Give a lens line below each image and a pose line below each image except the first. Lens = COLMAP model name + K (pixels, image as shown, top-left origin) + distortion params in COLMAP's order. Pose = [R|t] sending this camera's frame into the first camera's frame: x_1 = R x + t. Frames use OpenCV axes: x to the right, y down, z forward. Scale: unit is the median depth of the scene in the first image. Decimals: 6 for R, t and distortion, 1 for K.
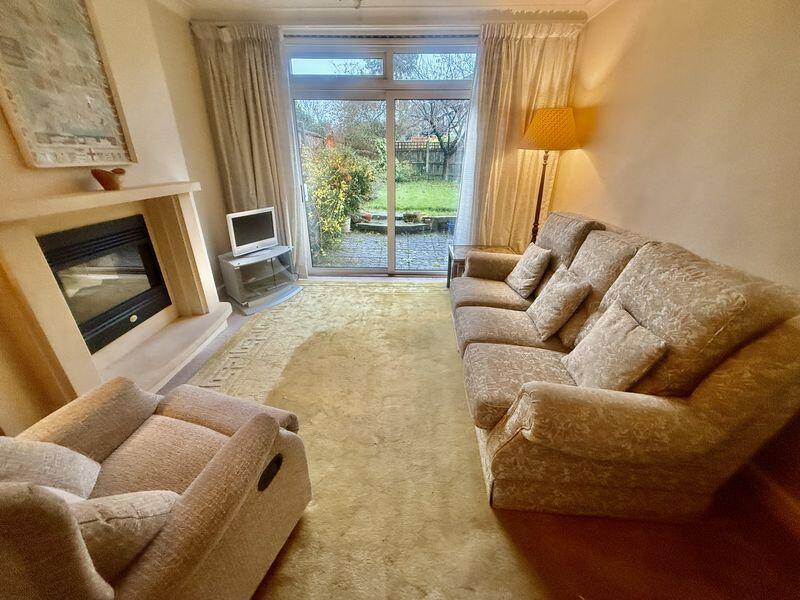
lens RADIAL K [[318.9, 0, 400.1], [0, 318.9, 299.4], [0, 0, 1]] dist [0.000772, -0.000429]
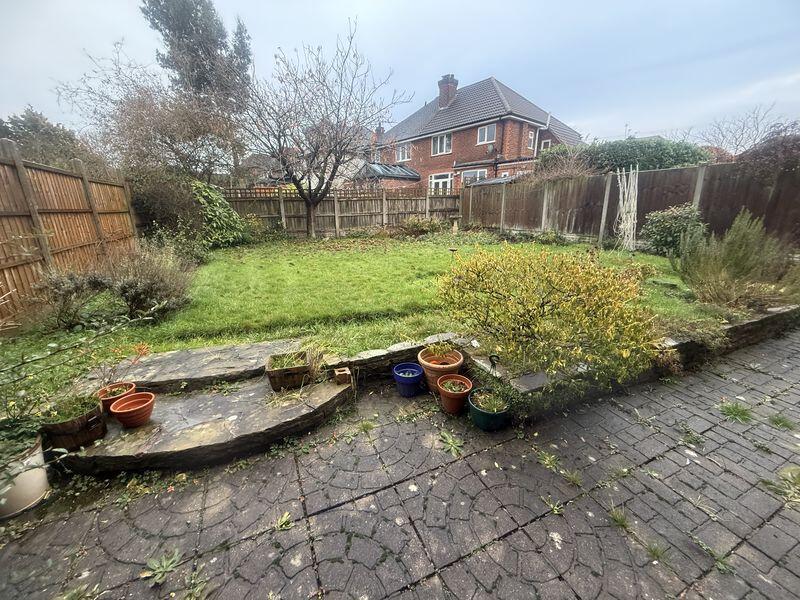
lens RADIAL K [[318.9, 0, 400.0], [0, 318.9, 296.4], [0, 0, 1]] dist [0.000772, -0.000429]
pose [[0.902951, -0.124911, 0.411189, 0.002729], [0.184148, 0.976992, -0.107589, -0.124902], [-0.388289, 0.172867, 0.905179, 0.276001]]
